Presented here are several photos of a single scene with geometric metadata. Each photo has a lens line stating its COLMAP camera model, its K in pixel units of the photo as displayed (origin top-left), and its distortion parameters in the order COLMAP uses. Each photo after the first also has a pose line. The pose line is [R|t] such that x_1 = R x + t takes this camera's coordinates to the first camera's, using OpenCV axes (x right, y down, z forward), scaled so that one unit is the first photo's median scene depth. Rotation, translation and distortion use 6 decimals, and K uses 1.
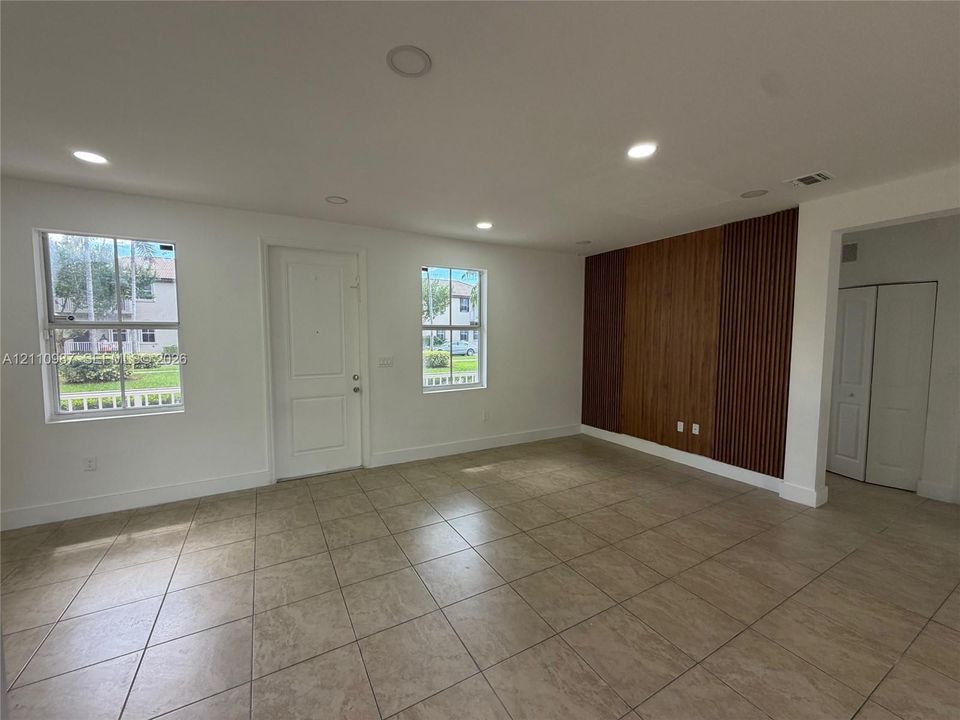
lens RADIAL K [[385.0, 0, 476.4], [0, 385.0, 363.3], [0, 0, 1]] dist [-0.001114, -0.000076]
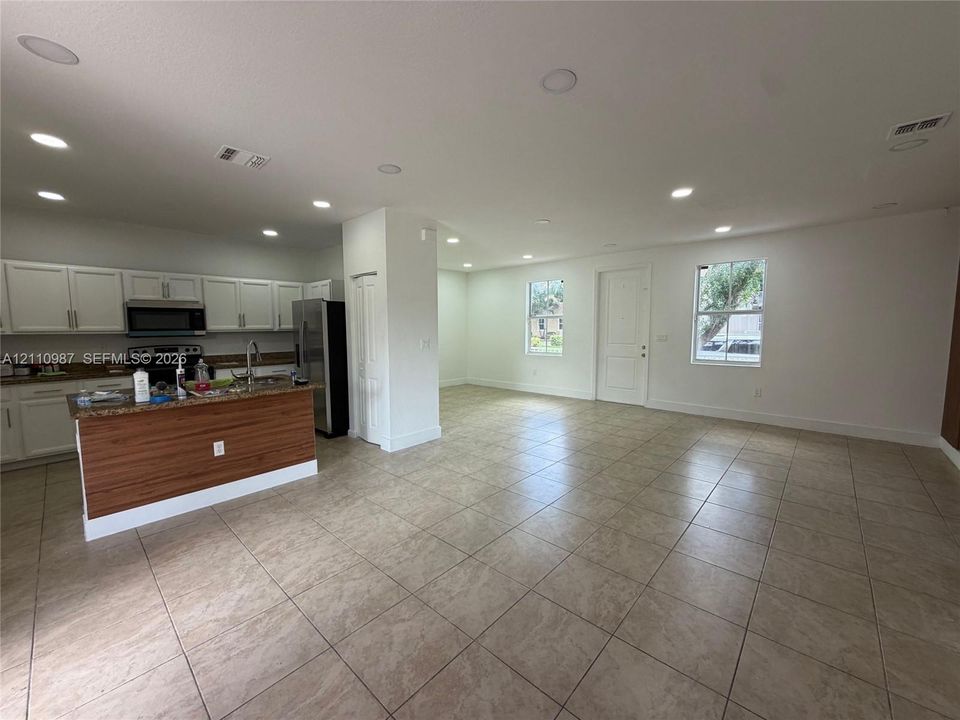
lens RADIAL K [[385.0, 0, 476.2], [0, 385.0, 359.2], [0, 0, 1]] dist [-0.001114, -0.000076]
pose [[0.325181, 0.082340, -0.942060, 1.027166], [-0.060033, 0.995990, 0.066331, 0.023700], [0.943744, 0.034986, 0.328820, -0.159650]]
